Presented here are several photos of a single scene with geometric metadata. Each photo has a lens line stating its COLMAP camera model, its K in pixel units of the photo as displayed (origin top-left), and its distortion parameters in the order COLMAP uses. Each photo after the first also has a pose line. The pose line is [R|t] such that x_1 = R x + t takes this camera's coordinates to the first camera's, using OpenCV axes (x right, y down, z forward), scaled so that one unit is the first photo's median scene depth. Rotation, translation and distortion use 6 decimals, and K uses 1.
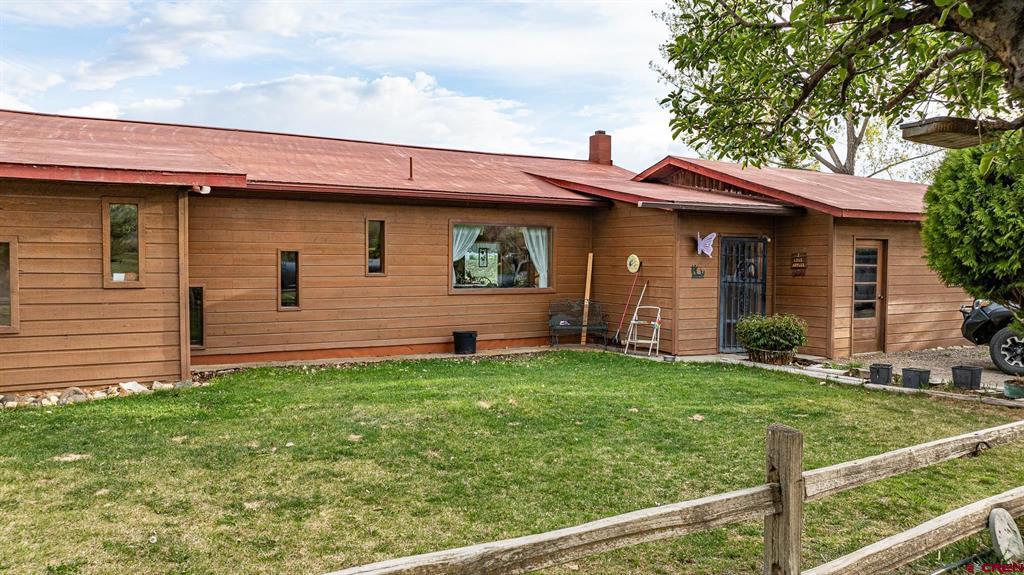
lens RADIAL K [[734.7, 0, 512.0], [0, 734.7, 287.5], [0, 0, 1]] dist [-0.048292, 0.061541]
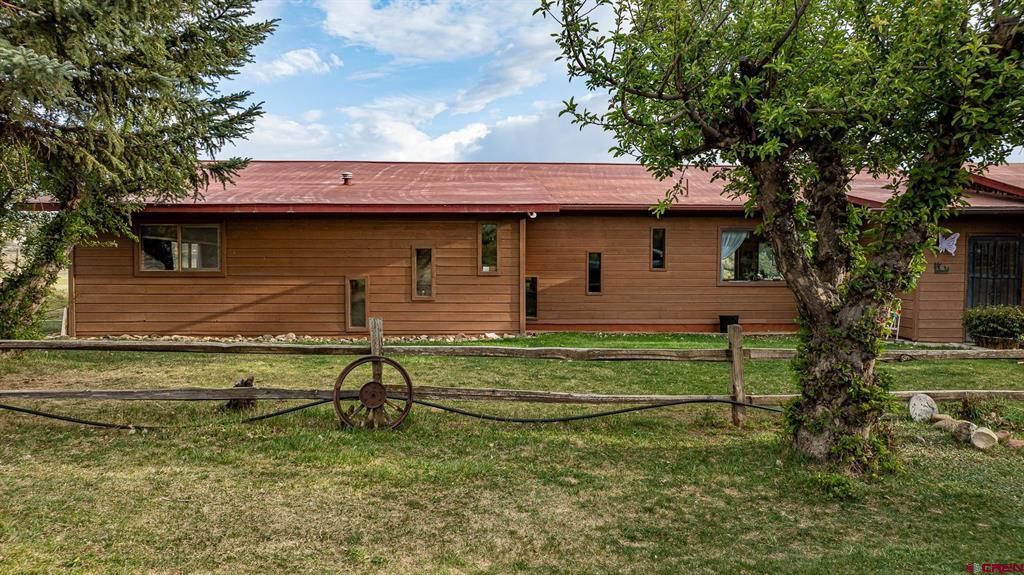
lens RADIAL K [[728.5, 0, 512.0], [0, 728.5, 287.5], [0, 0, 1]] dist [0.074474, 0.000398]
pose [[0.896670, 0.015418, -0.442432, 0.167768], [-0.015526, 0.999874, 0.003378, 0.014592], [0.442428, 0.003840, 0.896796, -0.312706]]
